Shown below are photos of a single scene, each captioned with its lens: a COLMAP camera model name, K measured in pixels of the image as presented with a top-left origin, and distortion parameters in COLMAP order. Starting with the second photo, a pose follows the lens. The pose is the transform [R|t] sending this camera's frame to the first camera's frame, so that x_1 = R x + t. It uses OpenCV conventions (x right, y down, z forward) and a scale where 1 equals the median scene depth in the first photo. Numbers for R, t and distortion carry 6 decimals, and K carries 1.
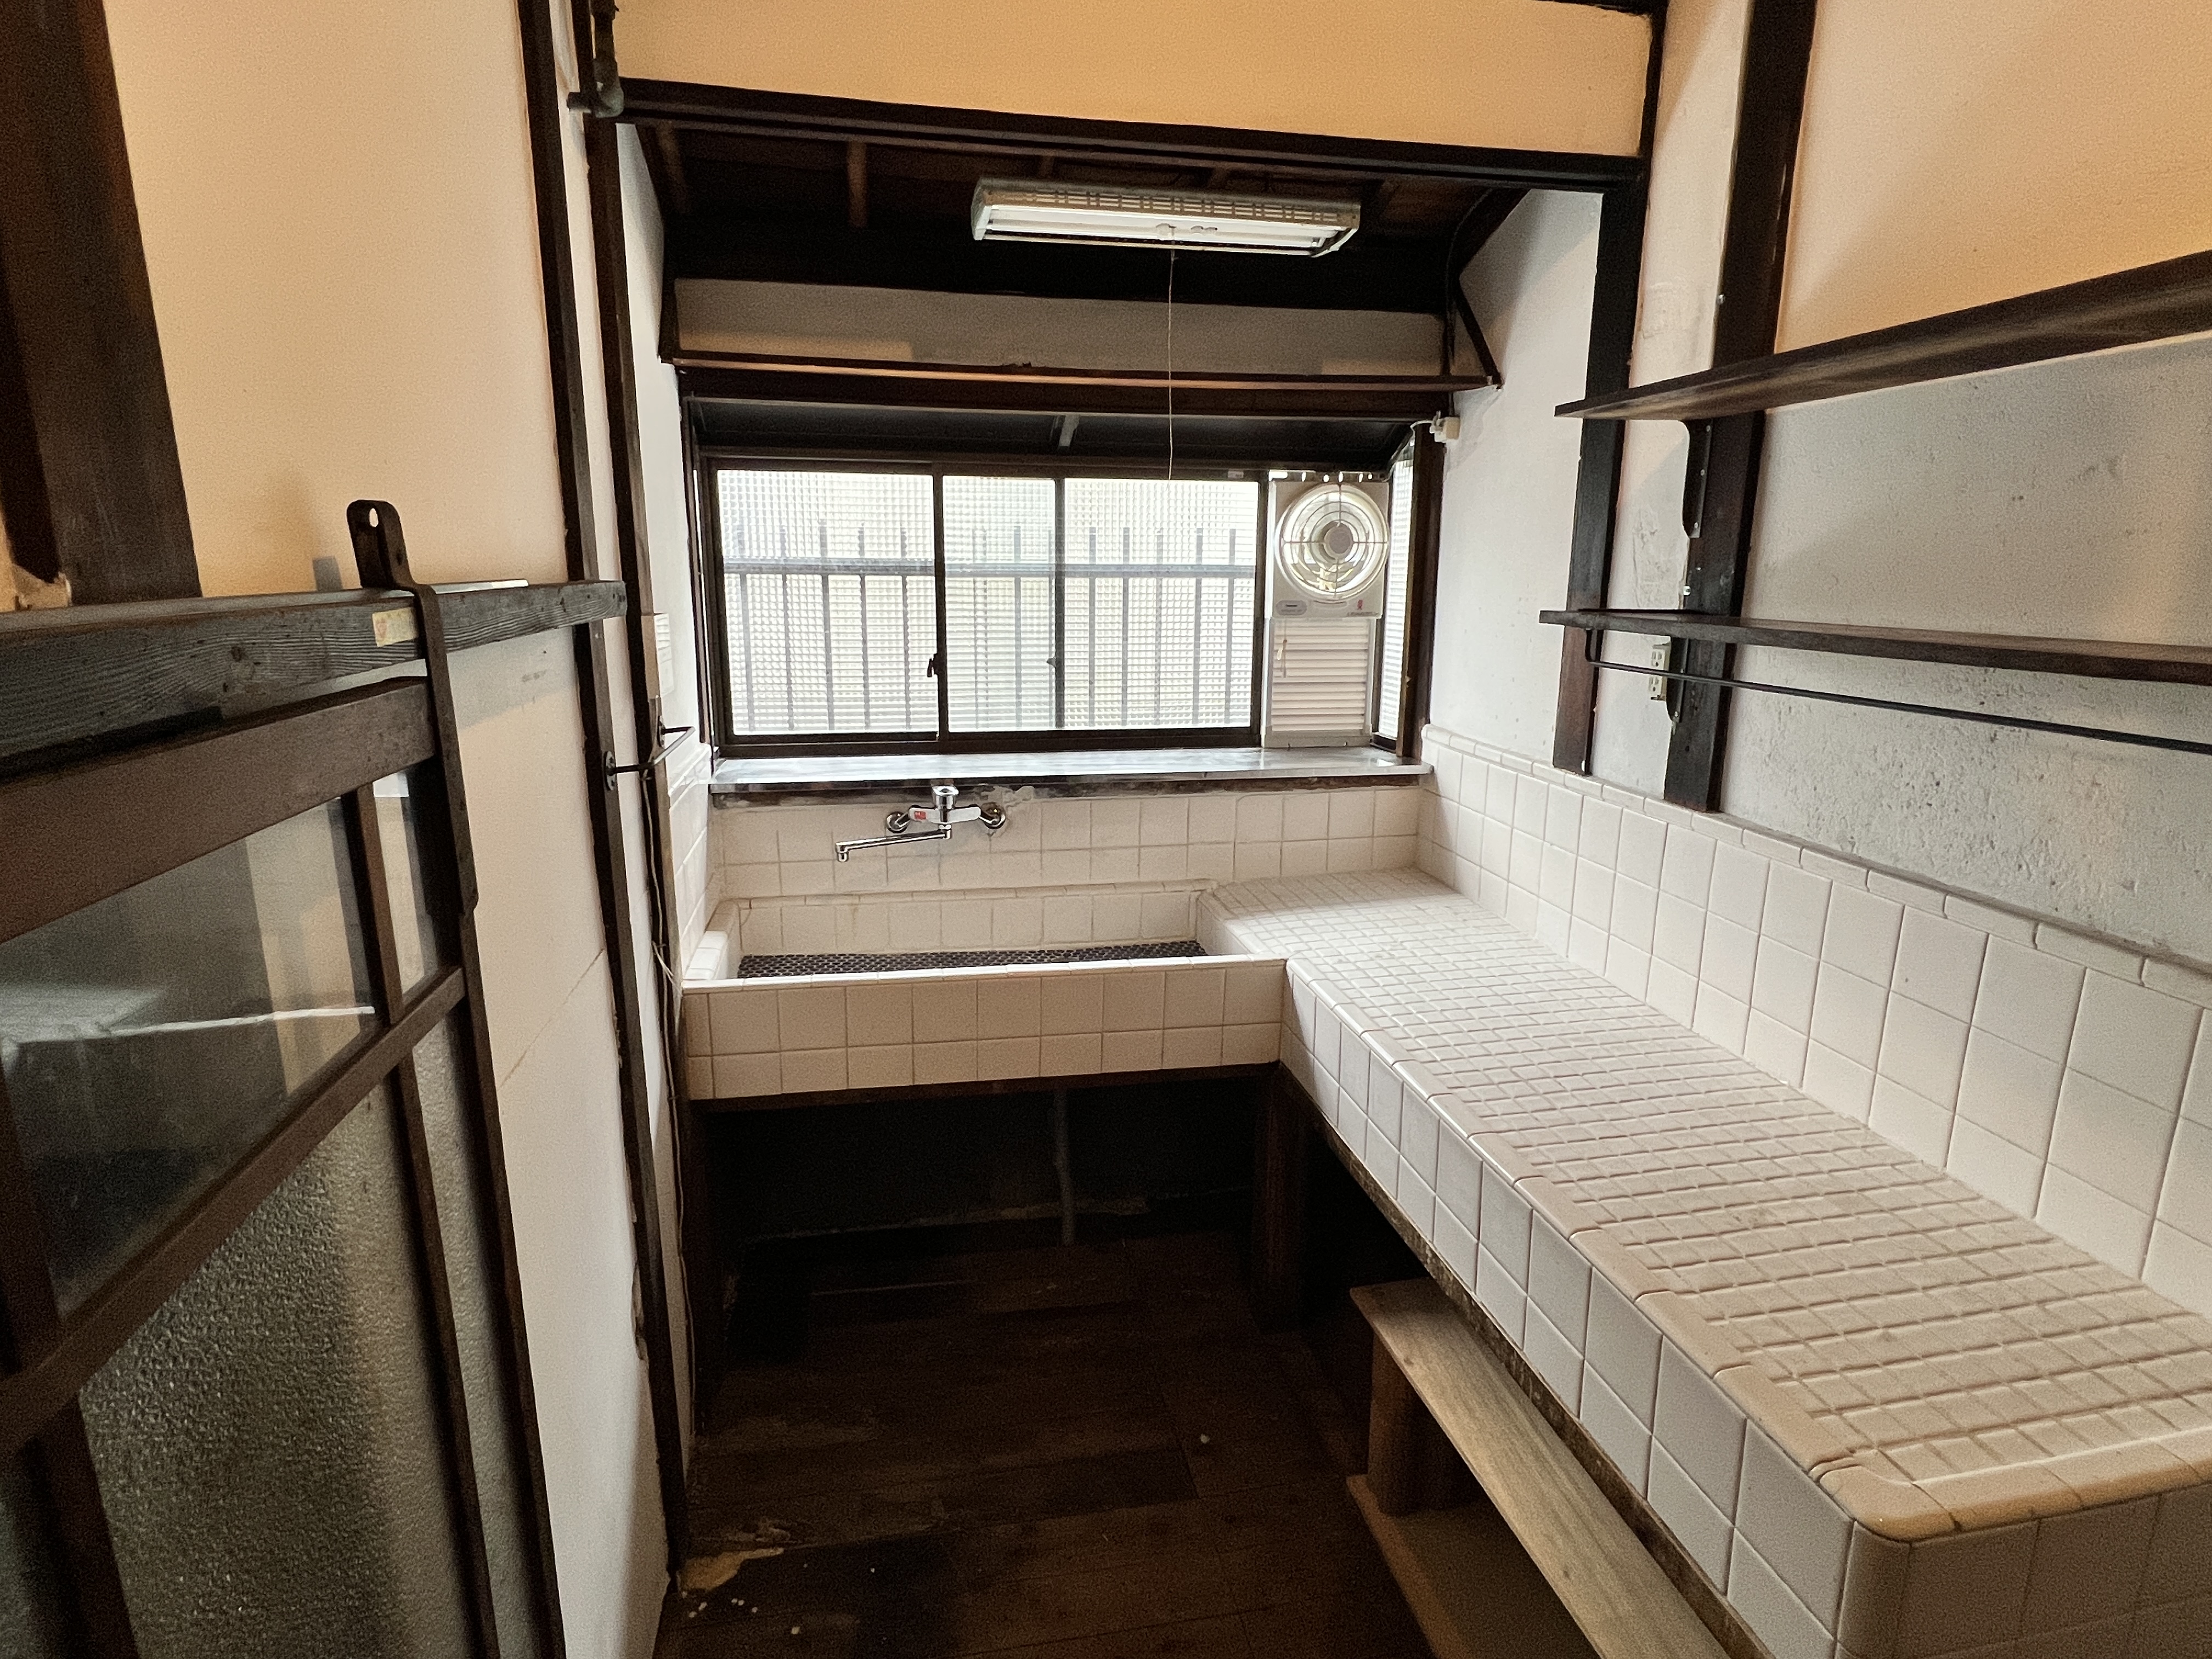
lens RADIAL K [[1153.7, 0, 1106.0], [0, 1153.7, 829.5], [0, 0, 1]] dist [-0.000606, -0.000093]
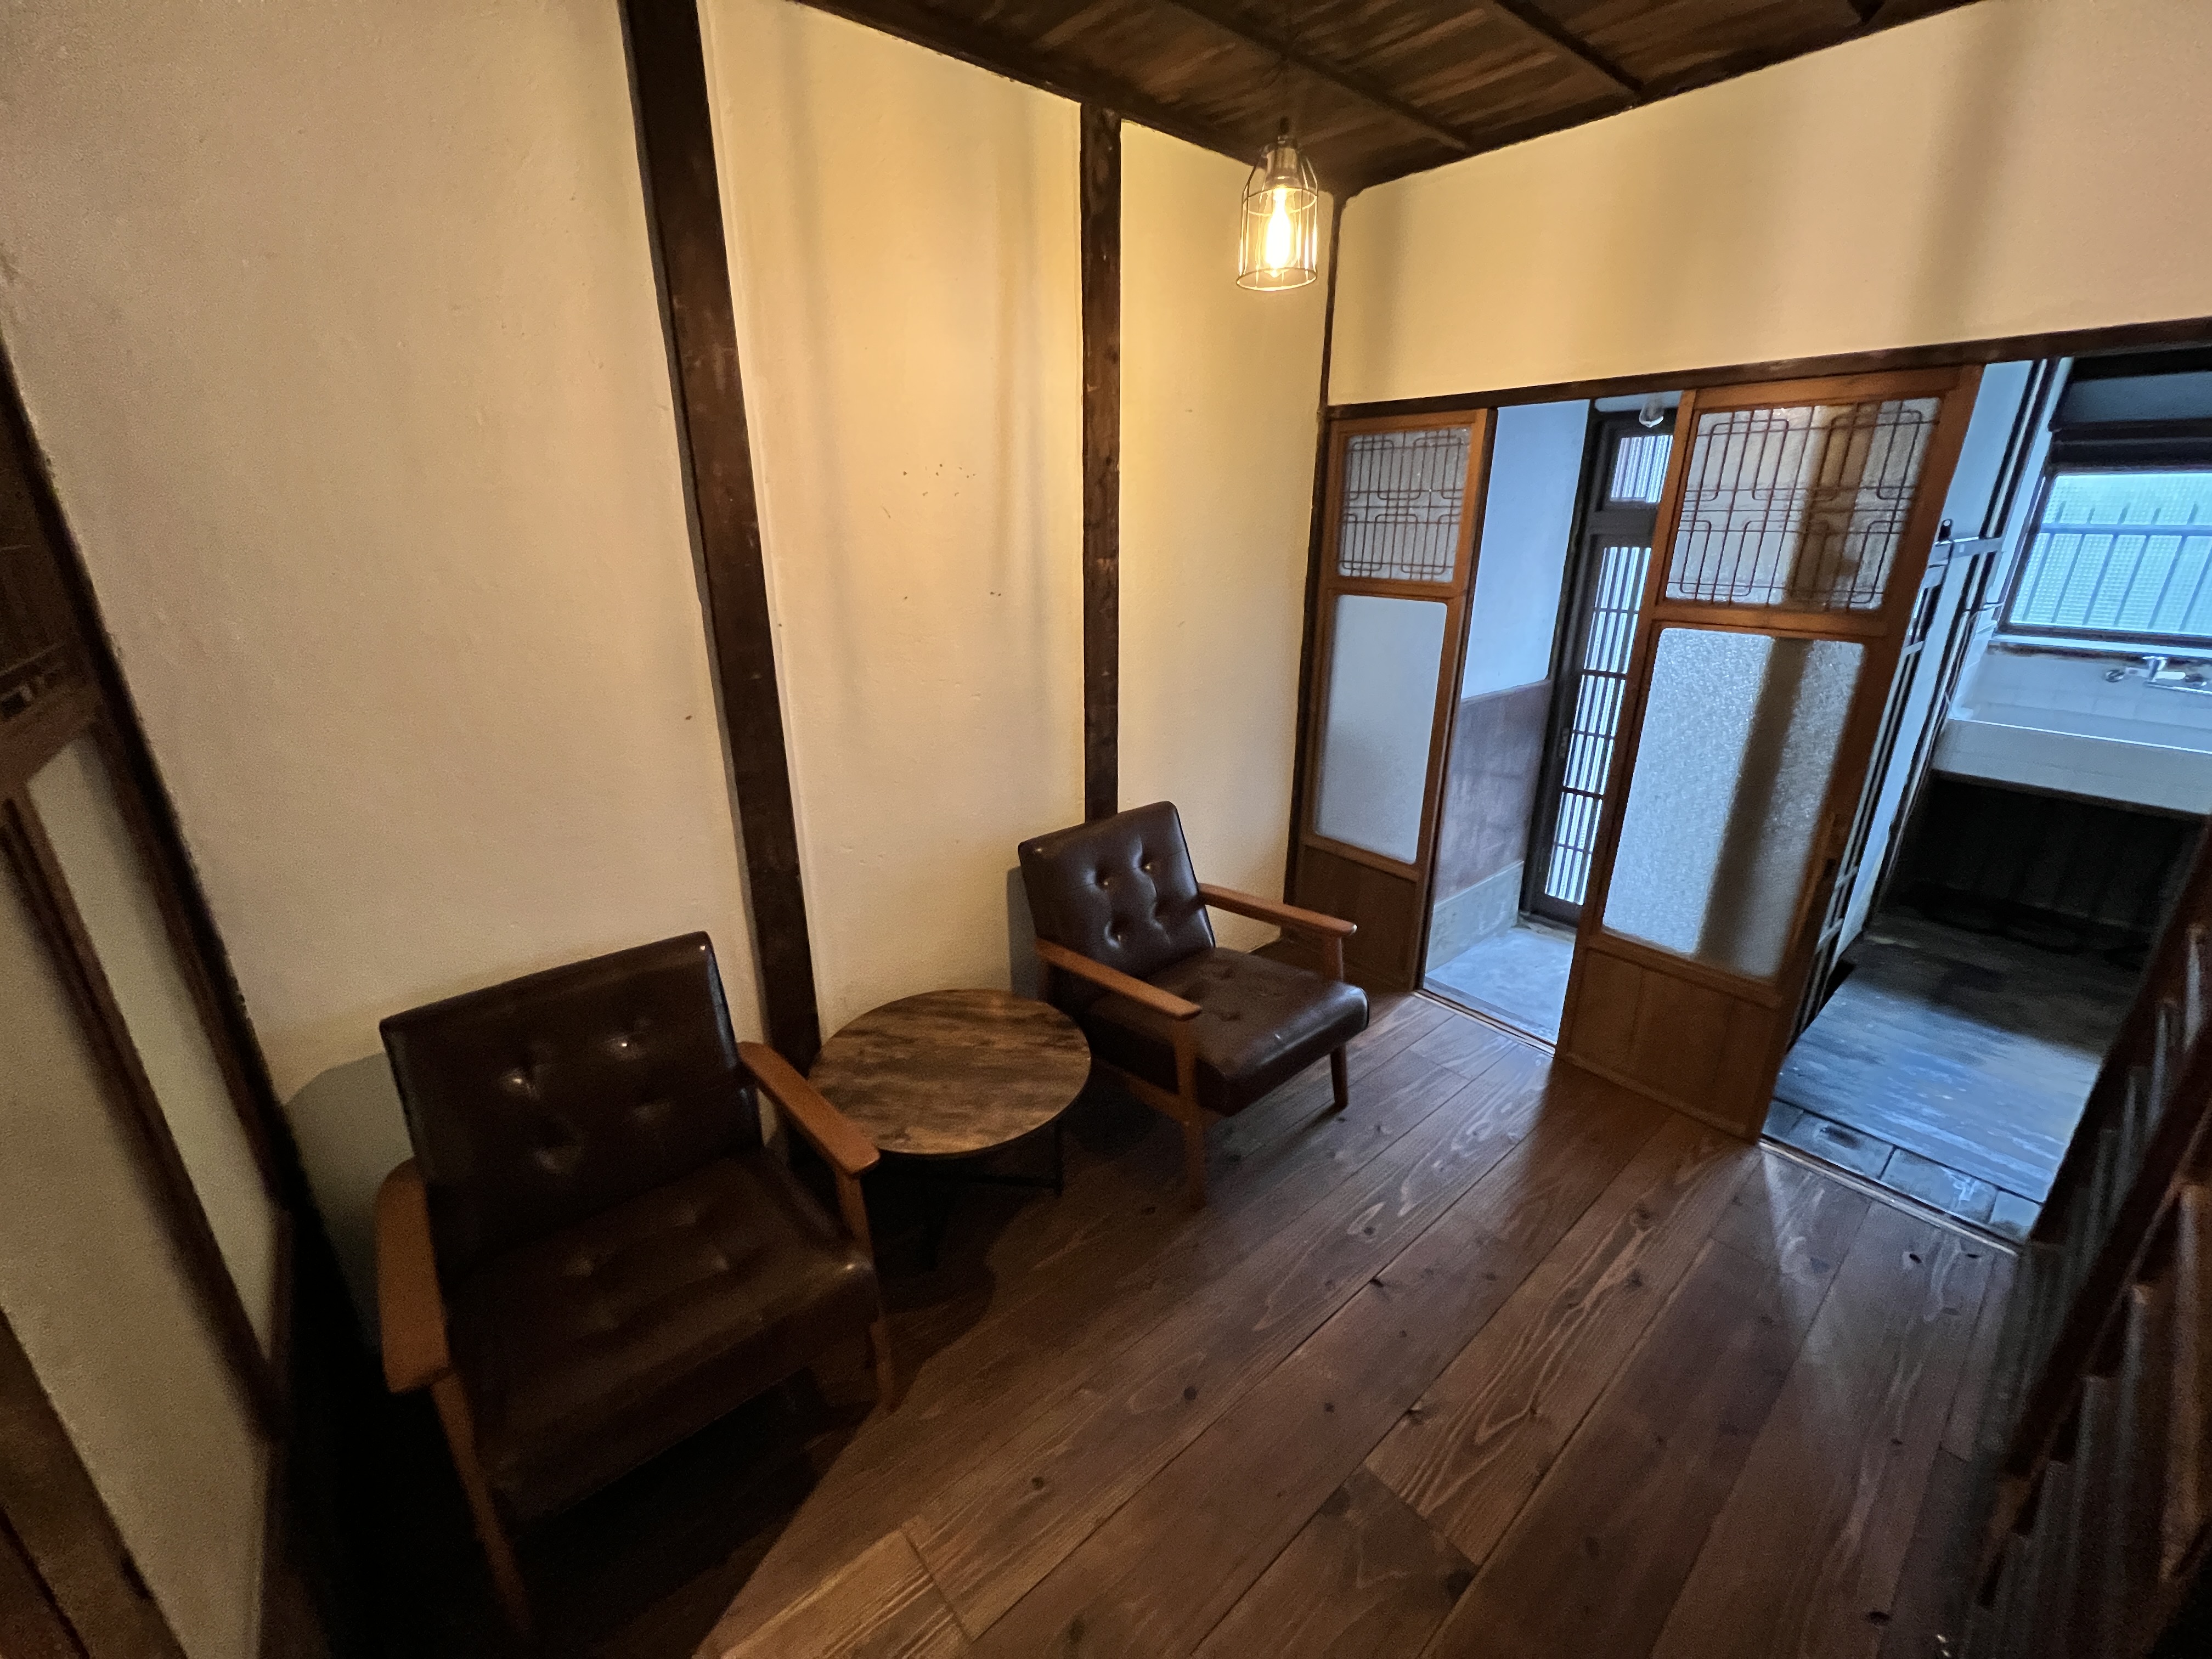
lens RADIAL K [[885.7, 0, 1106.0], [0, 885.7, 829.5], [0, 0, 1]] dist [0.000415, 0.000259]
pose [[0.483512, 0.275179, -0.830959, 0.291801], [-0.185896, 0.959927, 0.209721, 0.241899], [0.855371, 0.053069, 0.515291, -1.108726]]
